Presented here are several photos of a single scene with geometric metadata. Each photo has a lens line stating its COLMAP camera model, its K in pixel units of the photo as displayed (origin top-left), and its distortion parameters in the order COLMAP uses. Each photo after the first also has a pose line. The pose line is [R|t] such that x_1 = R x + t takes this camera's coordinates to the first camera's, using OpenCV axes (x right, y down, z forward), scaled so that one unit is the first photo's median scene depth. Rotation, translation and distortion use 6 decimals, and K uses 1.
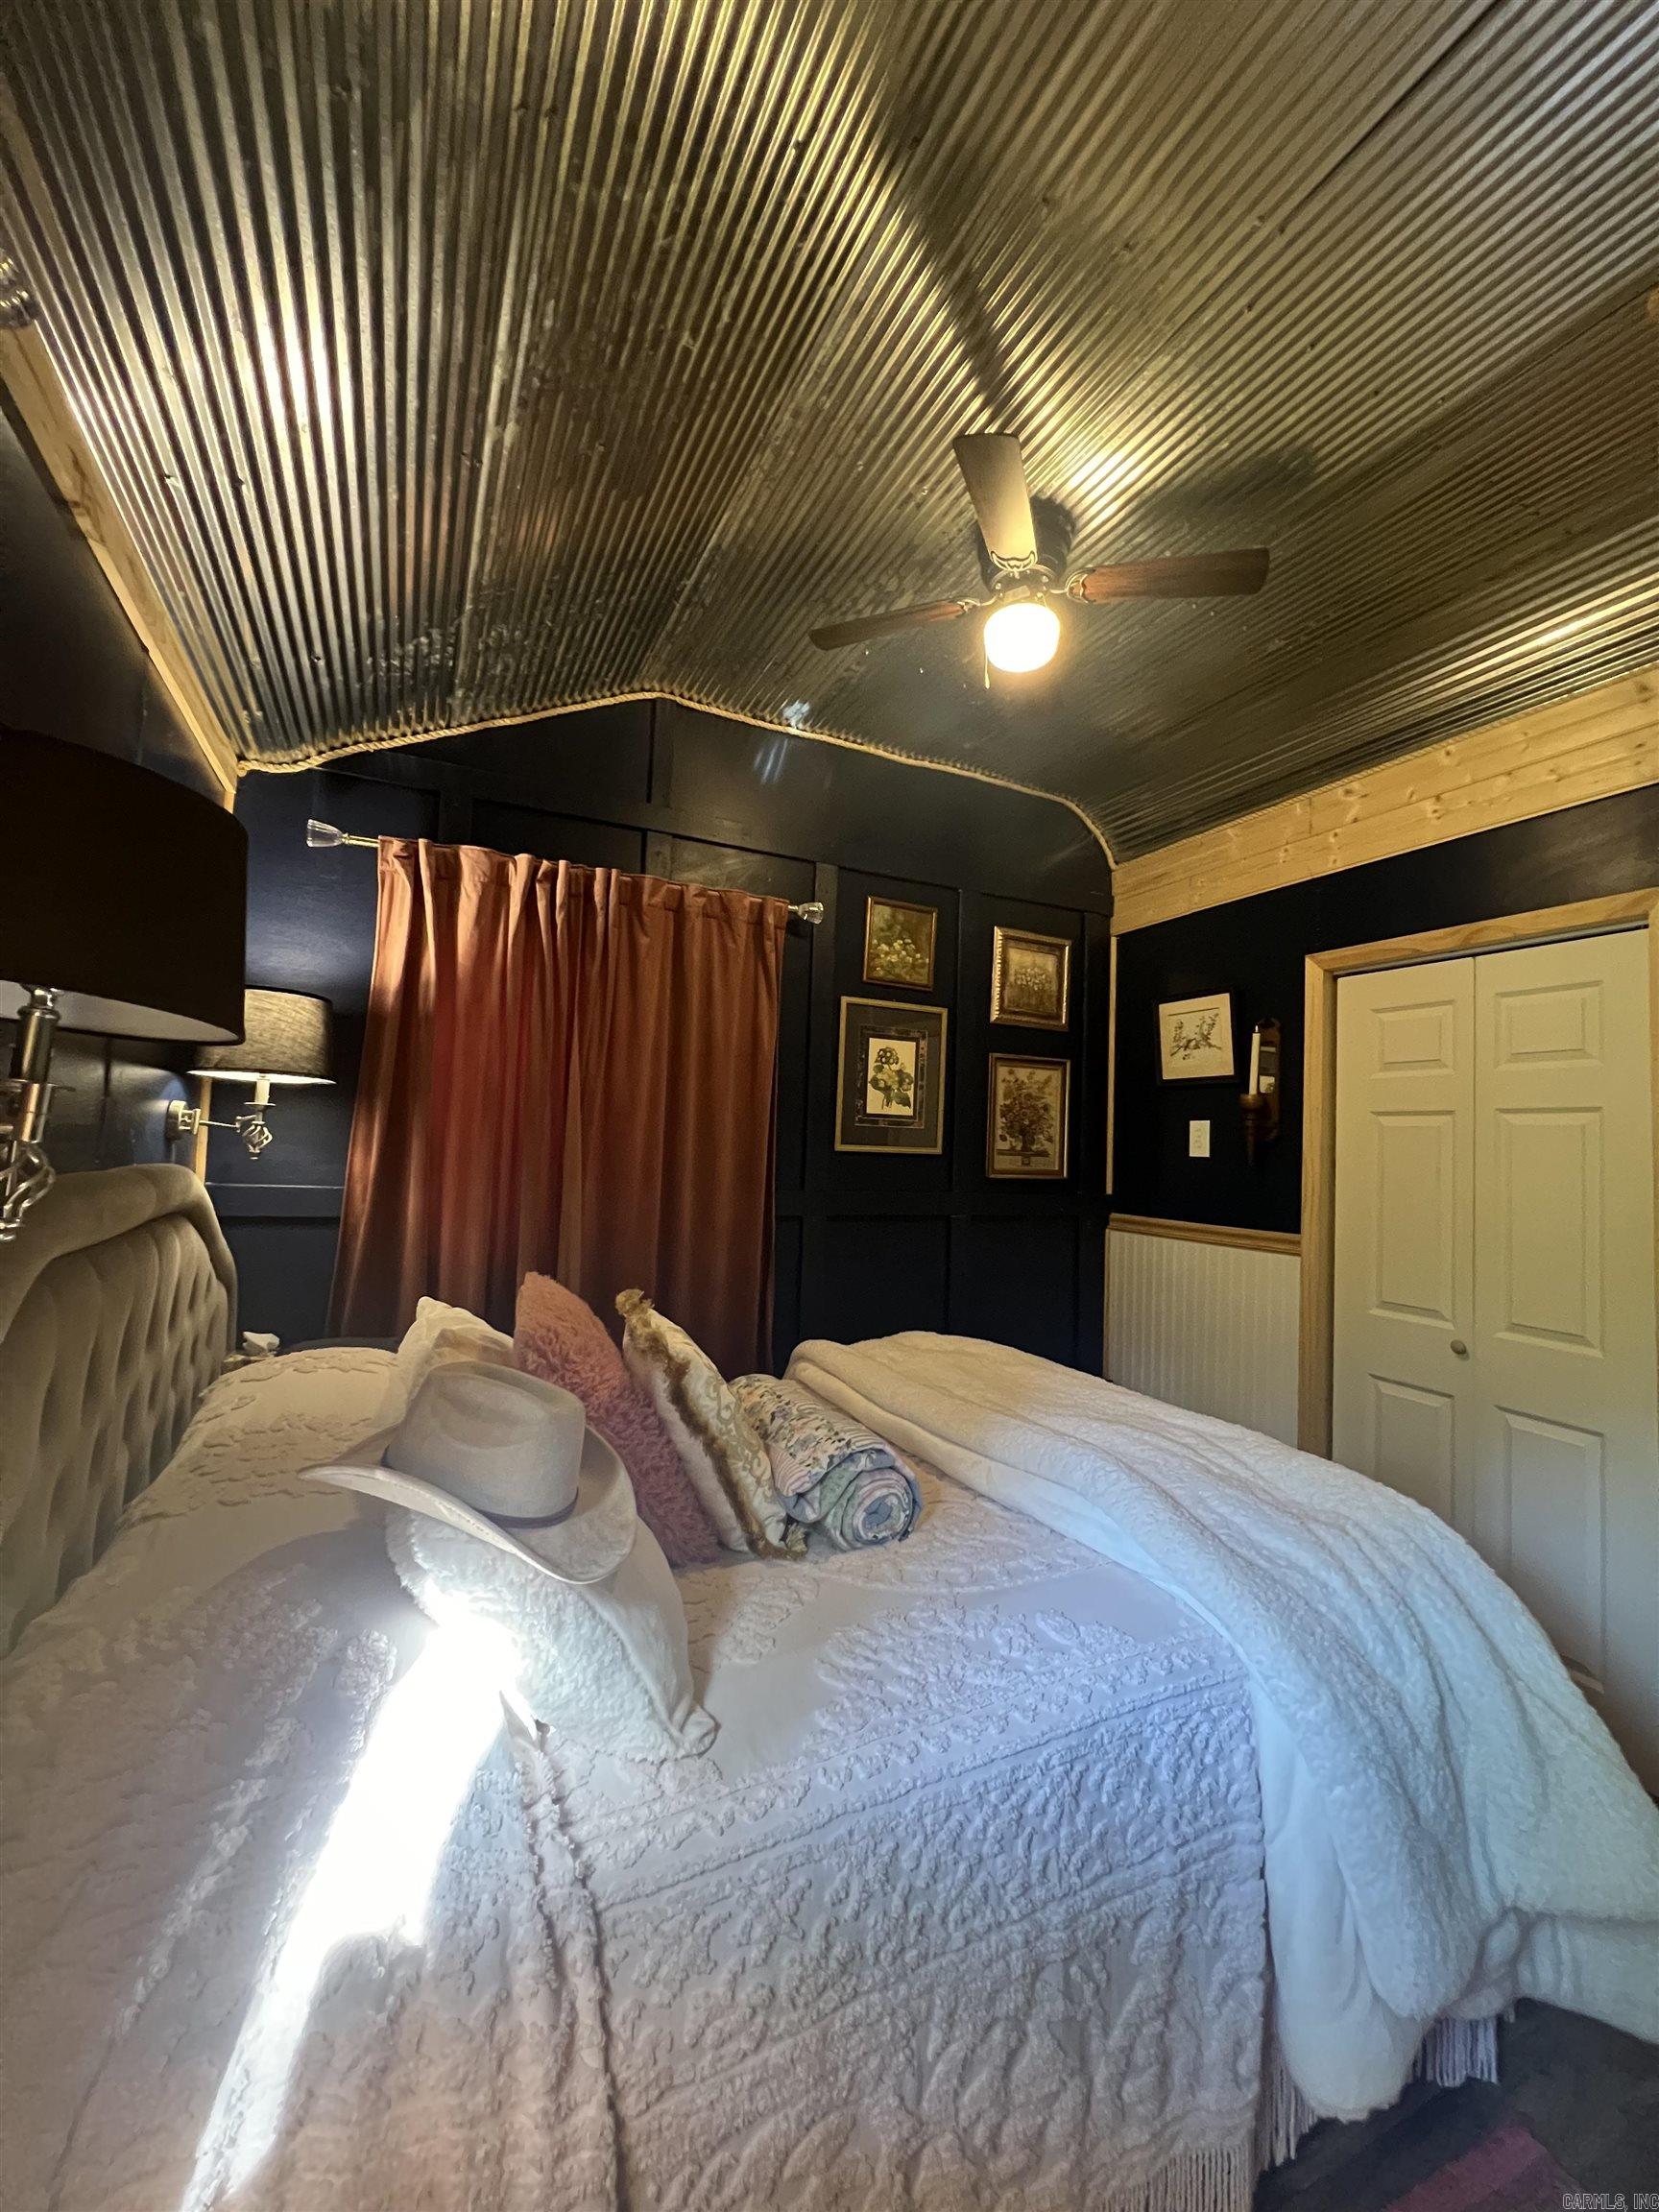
lens RADIAL K [[880.7, 0, 824.9], [0, 880.7, 1094.8], [0, 0, 1]] dist [-0.000605, 0.000052]
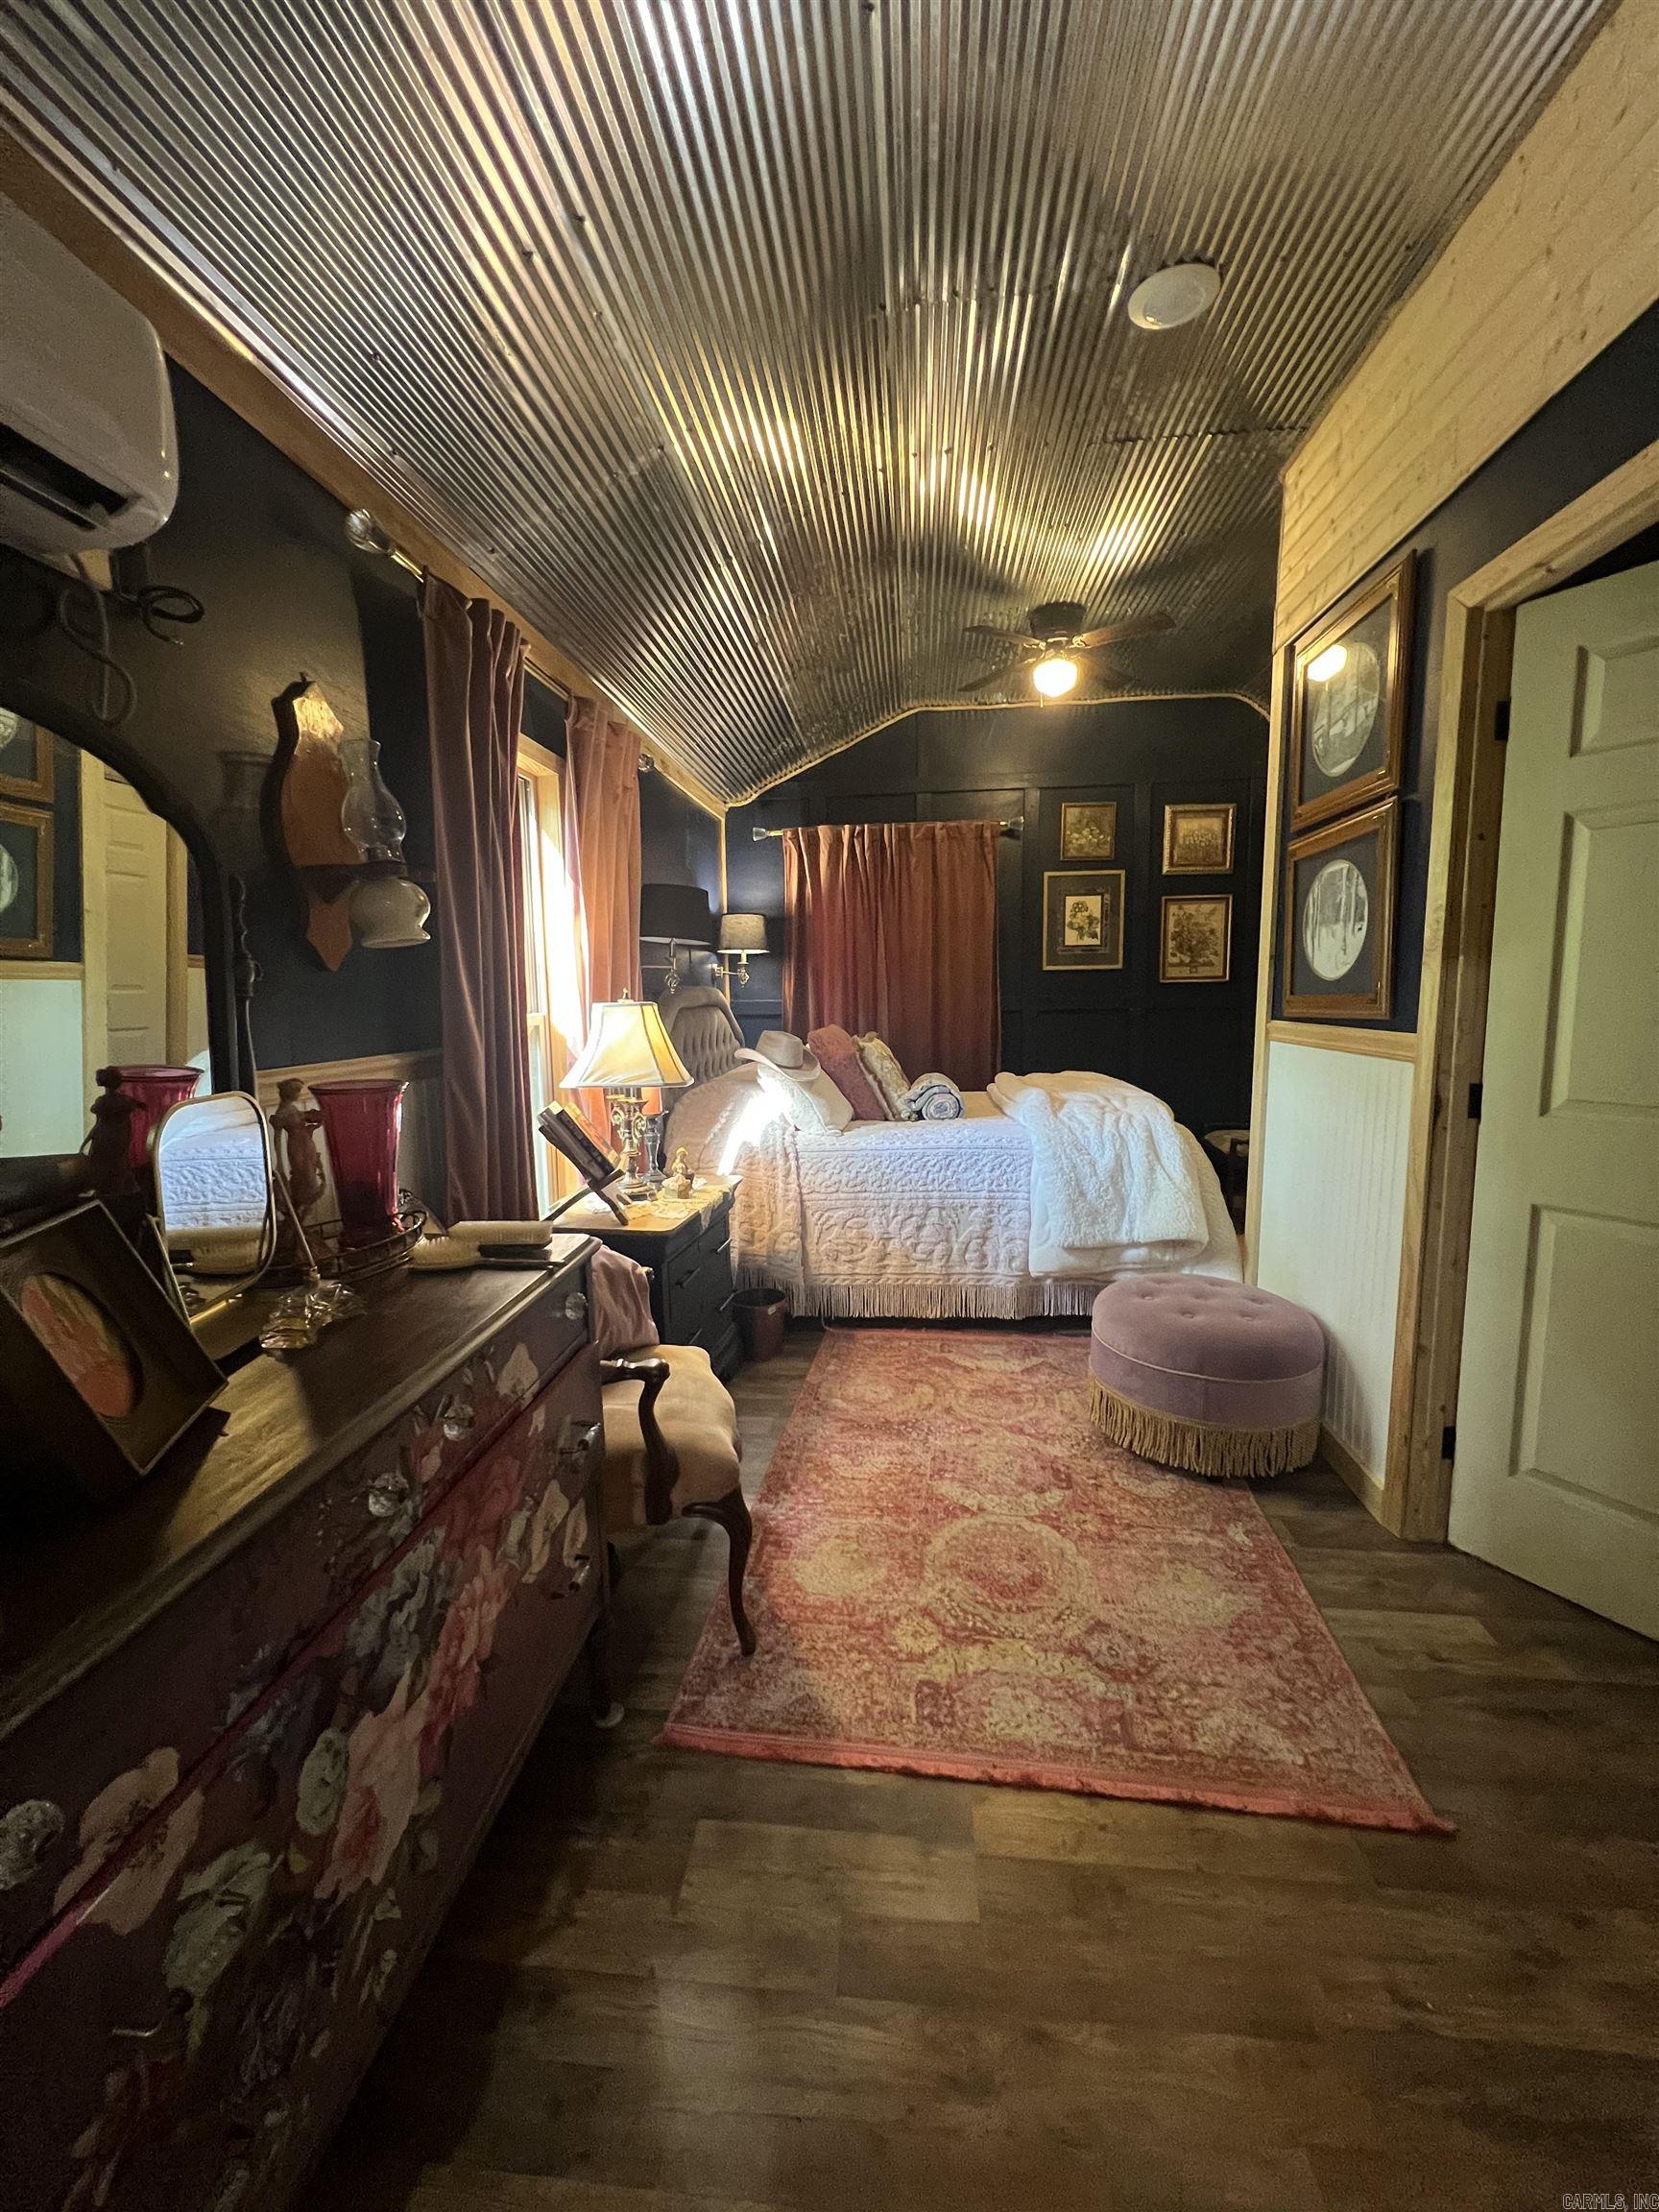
lens RADIAL K [[880.7, 0, 832.5], [0, 880.7, 1096.4], [0, 0, 1]] dist [-0.000605, 0.000052]
pose [[0.854277, 0.013099, -0.519652, 0.525874], [0.078326, 0.985025, 0.153594, 0.012693], [0.513882, -0.171915, 0.840458, -0.608963]]
